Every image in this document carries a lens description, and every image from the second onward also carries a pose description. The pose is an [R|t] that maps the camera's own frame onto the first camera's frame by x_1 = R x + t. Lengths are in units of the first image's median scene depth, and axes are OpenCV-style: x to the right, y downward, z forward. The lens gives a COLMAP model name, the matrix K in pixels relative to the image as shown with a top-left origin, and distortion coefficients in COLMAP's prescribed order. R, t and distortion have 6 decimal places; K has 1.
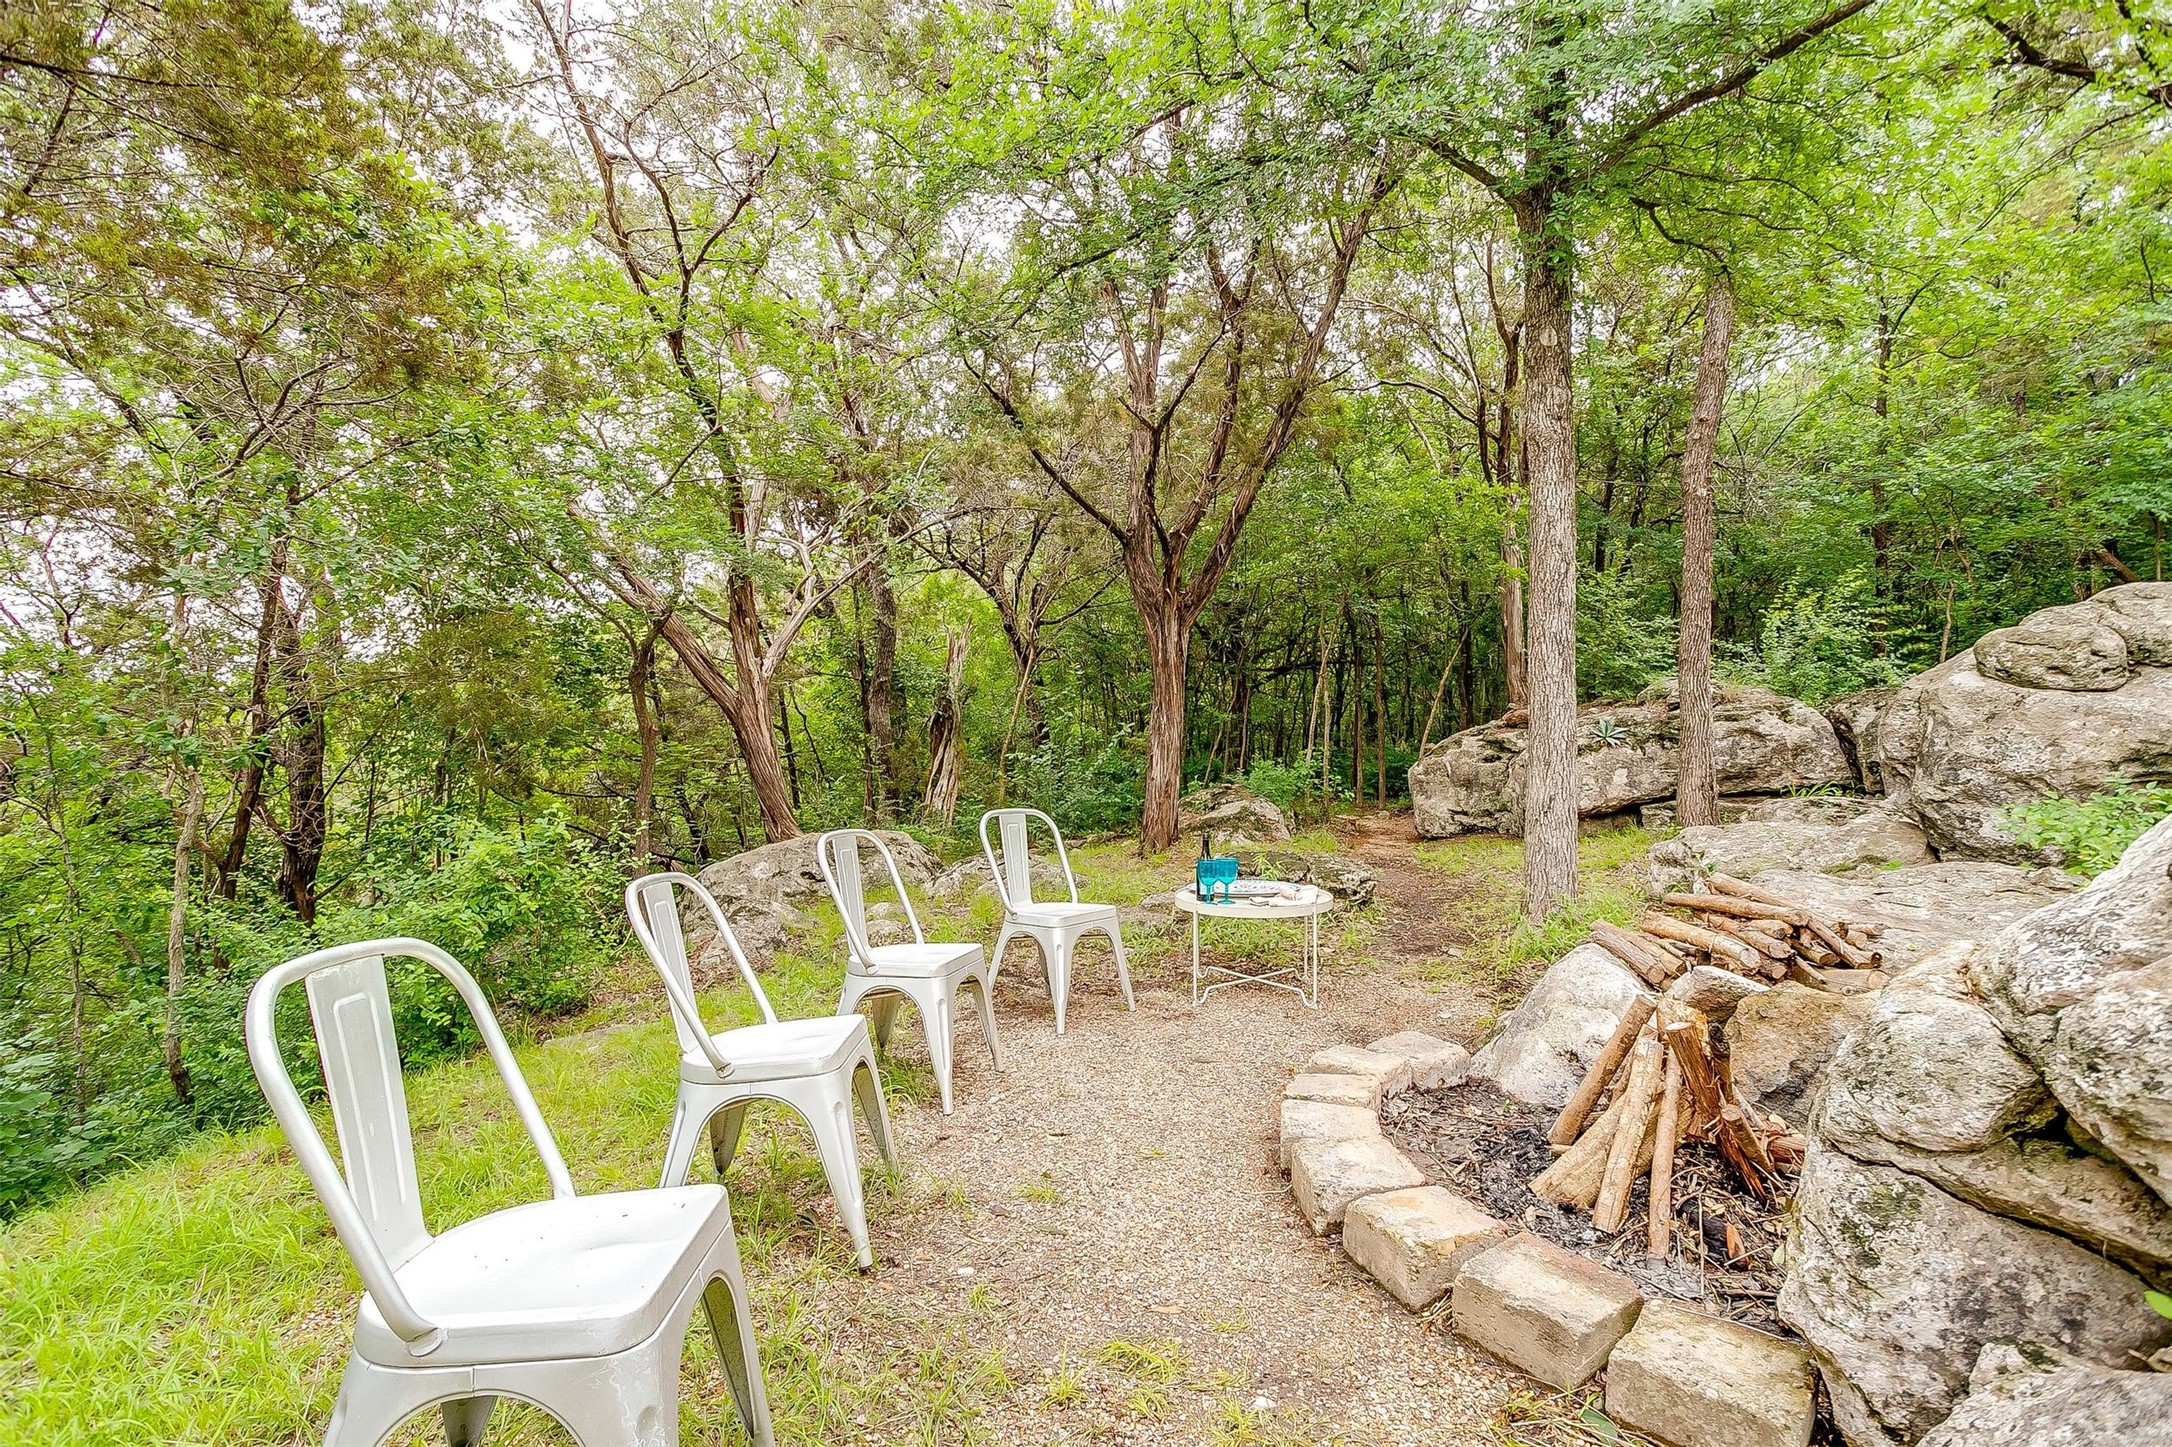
lens RADIAL K [[1062.1, 0, 1081.7], [0, 1062.1, 718.8], [0, 0, 1]] dist [-0.028821, 0.014930]
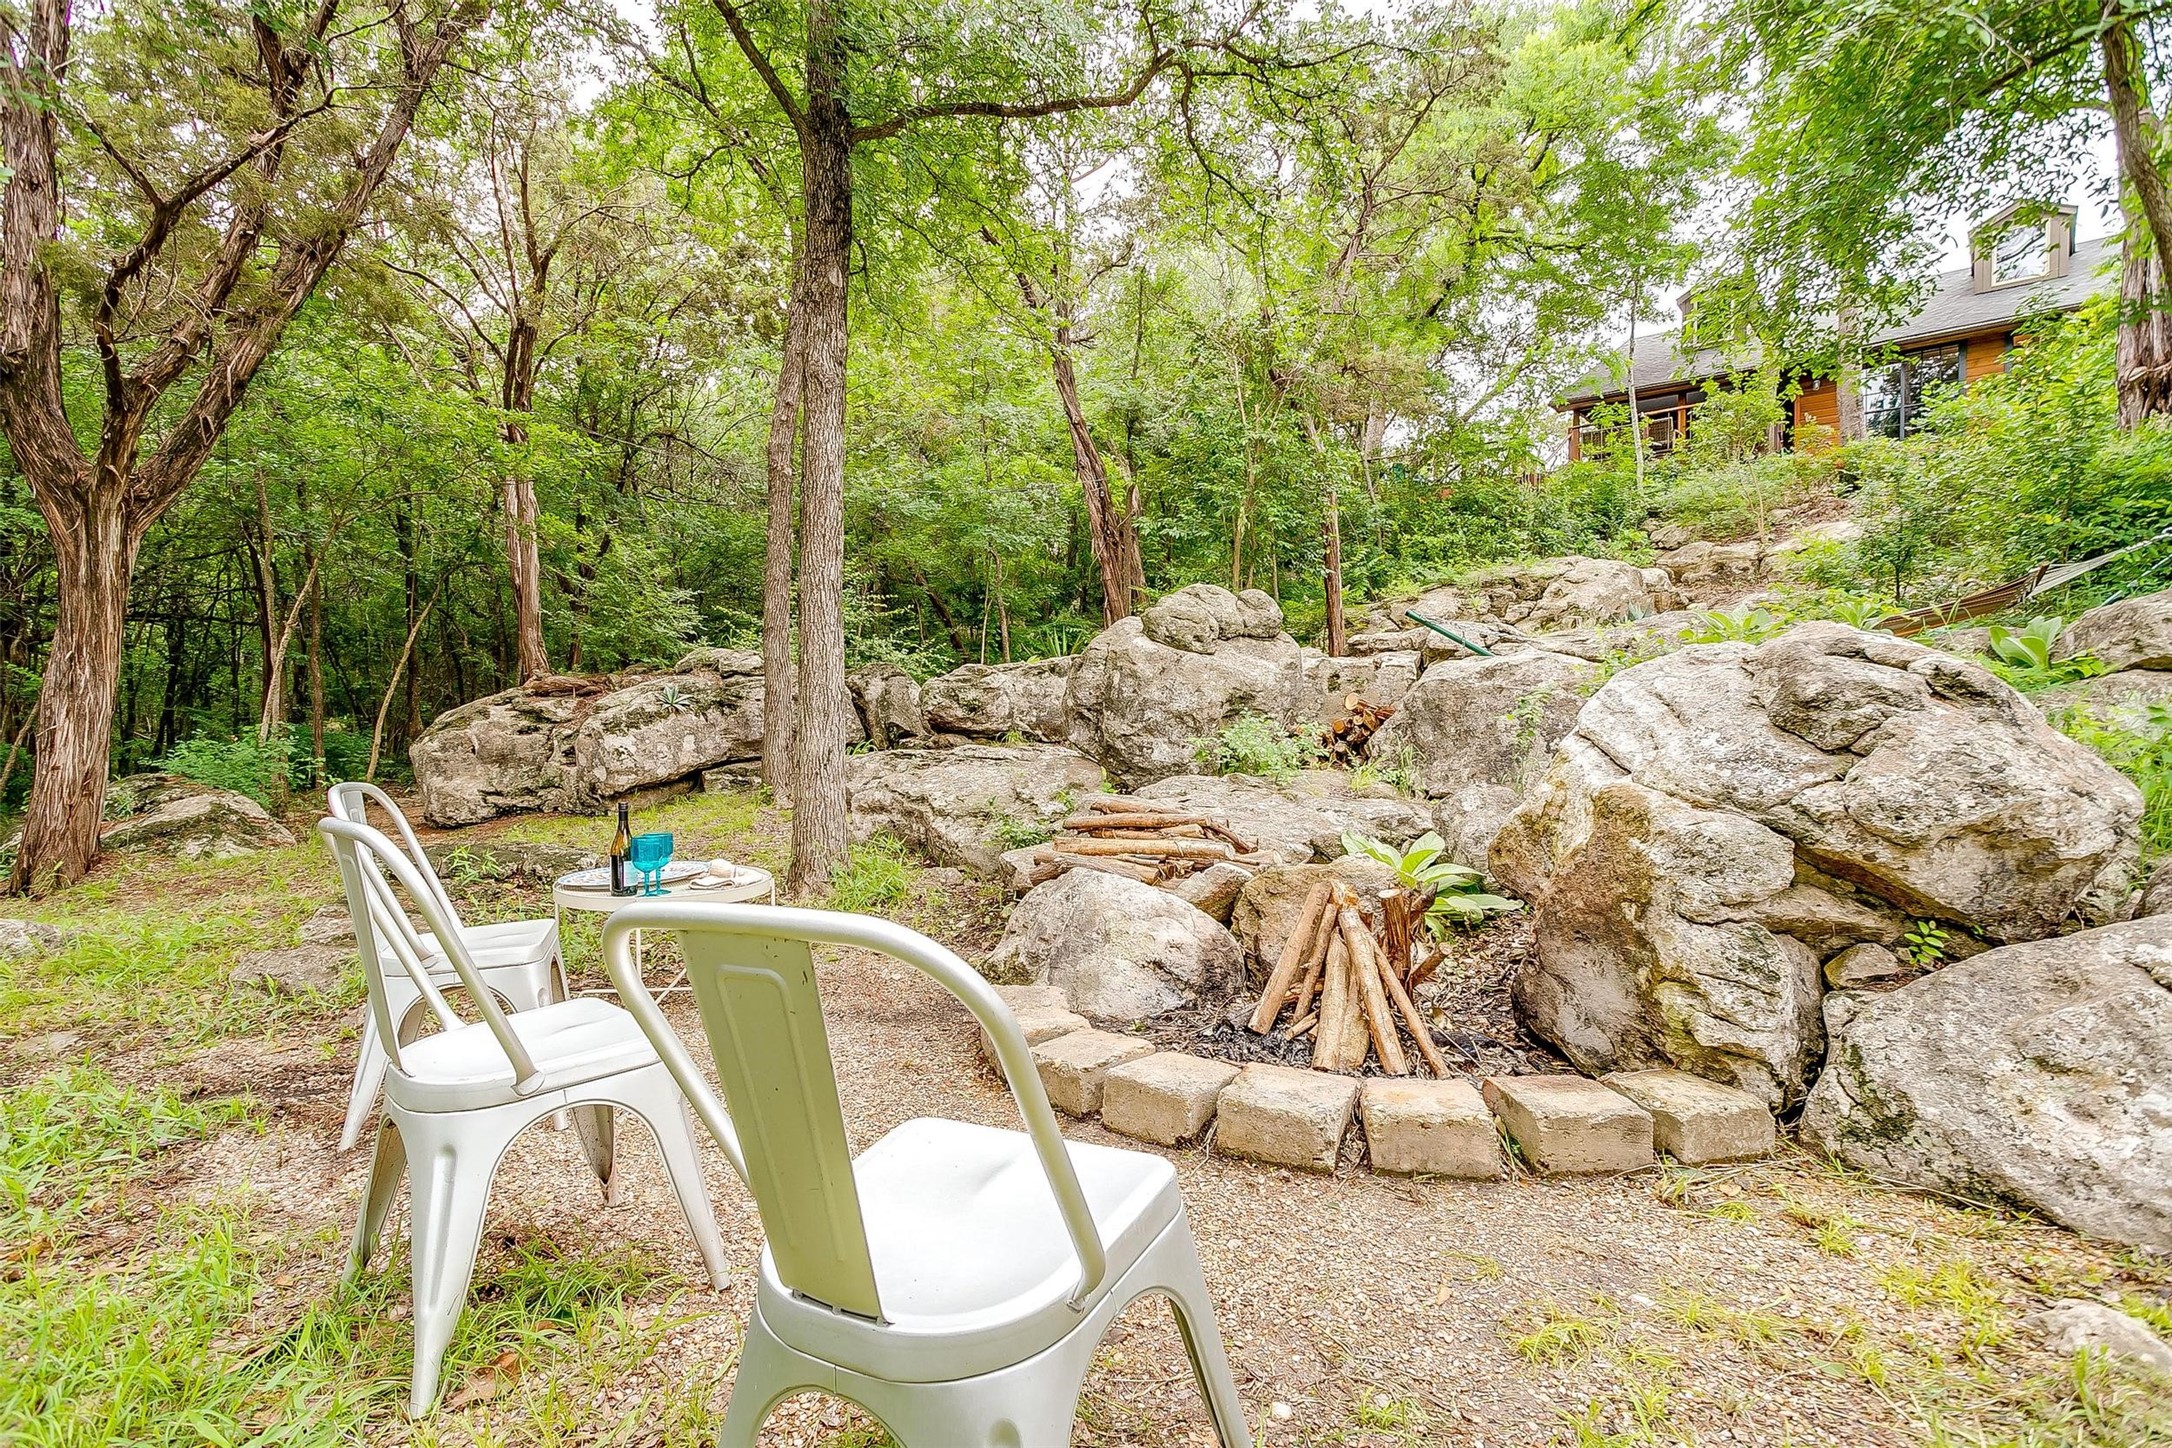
lens RADIAL K [[1062.1, 0, 1066.3], [0, 1062.1, 723.5], [0, 0, 1]] dist [-0.028821, 0.014930]
pose [[0.498777, -0.010101, 0.866671, -0.196908], [-0.002597, 0.999910, 0.013149, 0.024468], [-0.866726, -0.008809, 0.498706, 0.211623]]
